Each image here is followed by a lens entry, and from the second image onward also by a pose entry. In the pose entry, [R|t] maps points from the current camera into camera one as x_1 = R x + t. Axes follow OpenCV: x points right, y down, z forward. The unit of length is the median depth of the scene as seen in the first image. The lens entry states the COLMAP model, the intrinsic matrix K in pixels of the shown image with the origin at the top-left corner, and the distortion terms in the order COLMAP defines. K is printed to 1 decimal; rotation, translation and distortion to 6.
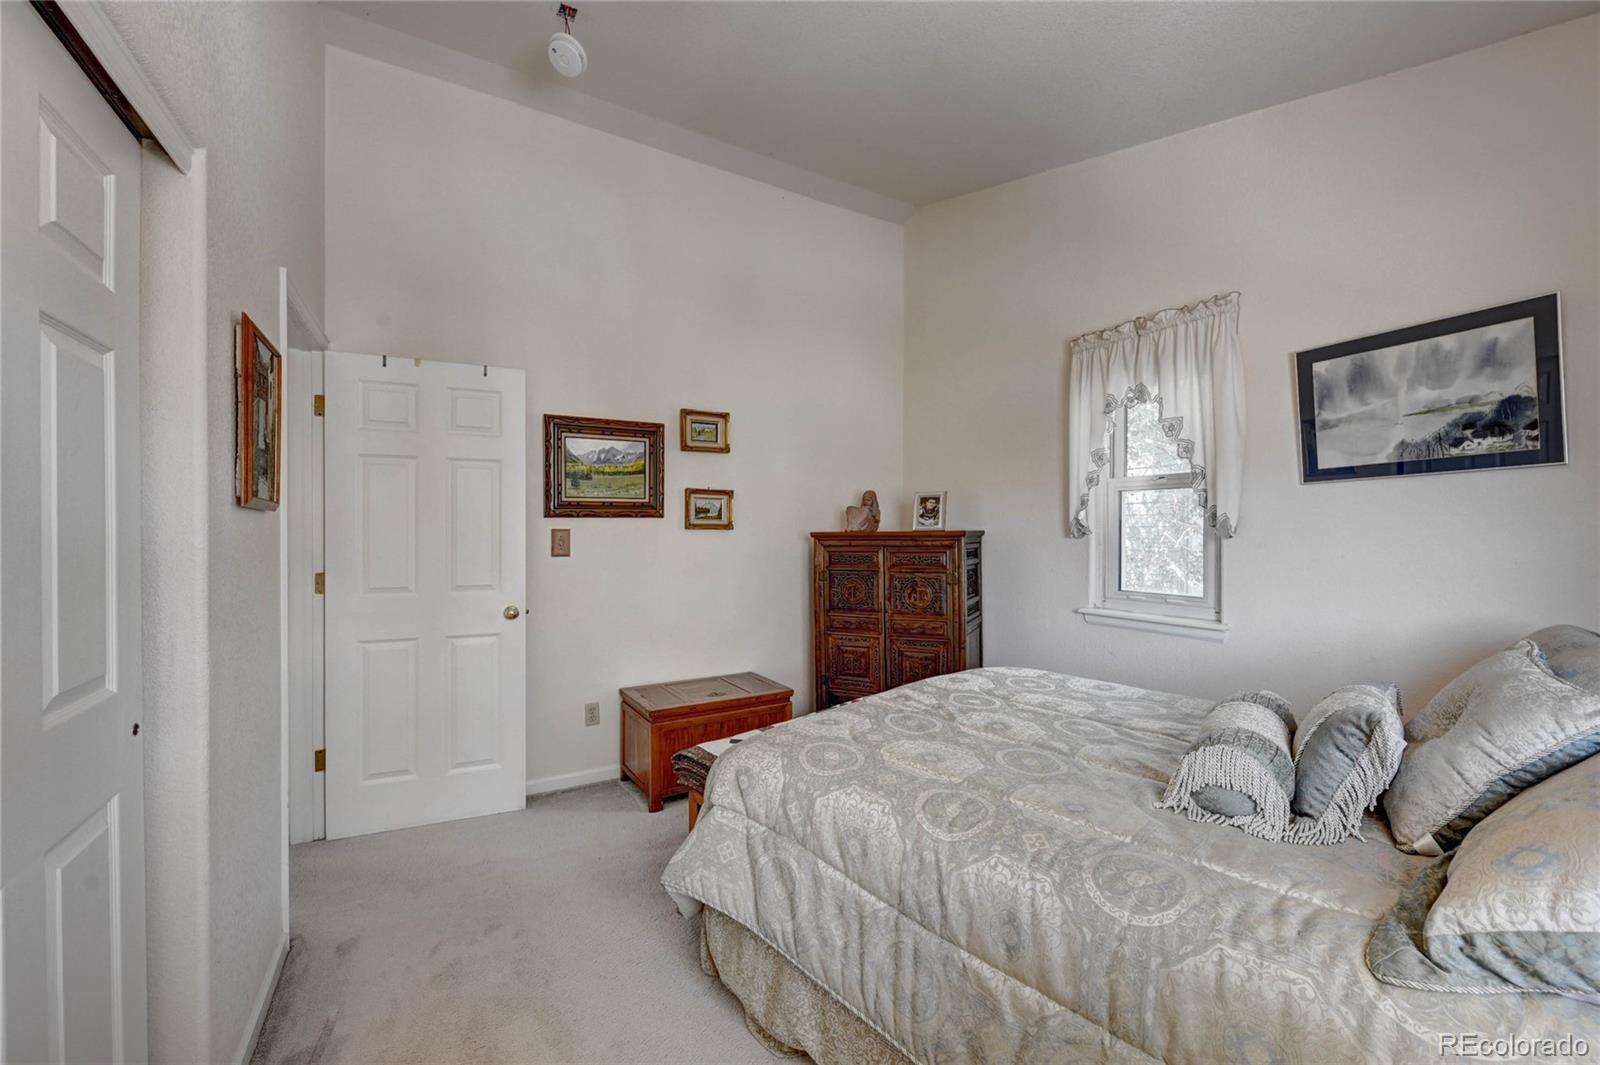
lens RADIAL K [[639.6, 0, 800.0], [0, 639.6, 532.5], [0, 0, 1]] dist [-0.000191, -0.000059]
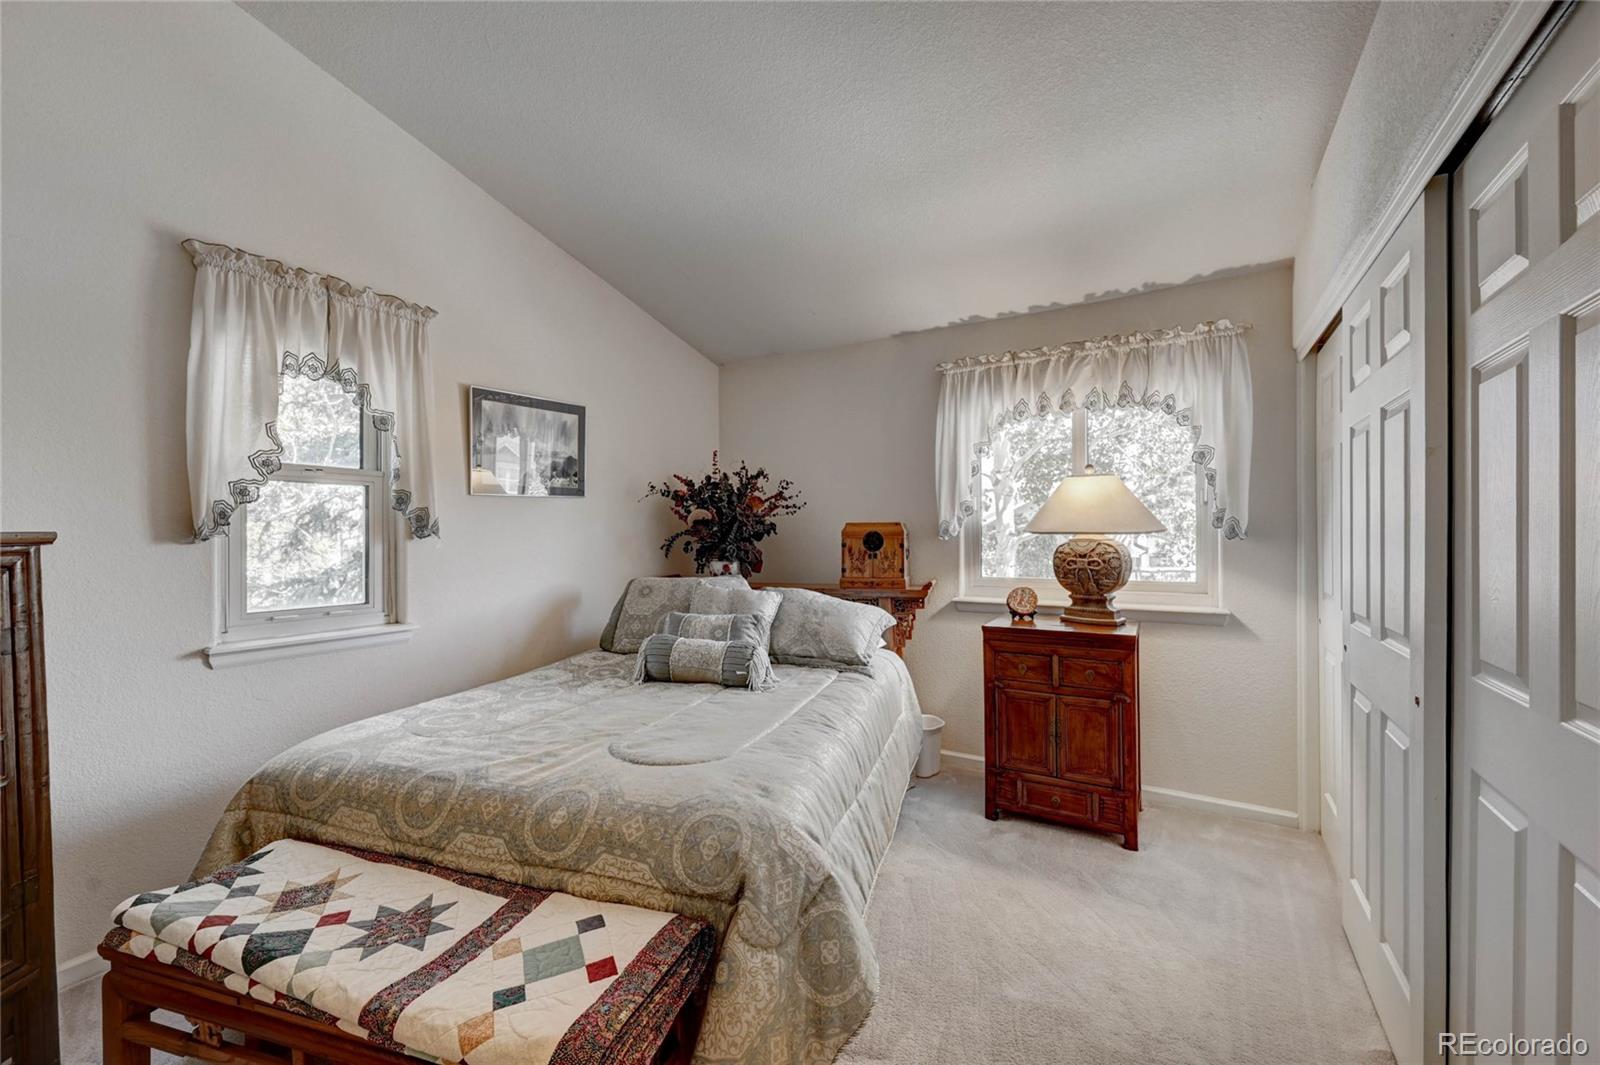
lens RADIAL K [[639.6, 0, 800.0], [0, 639.6, 532.5], [0, 0, 1]] dist [-0.000191, -0.000059]
pose [[-0.481144, 0.005254, 0.876626, -0.664606], [0.008074, 0.999966, -0.001562, 0.004231], [-0.876604, 0.006327, -0.481170, 1.167716]]
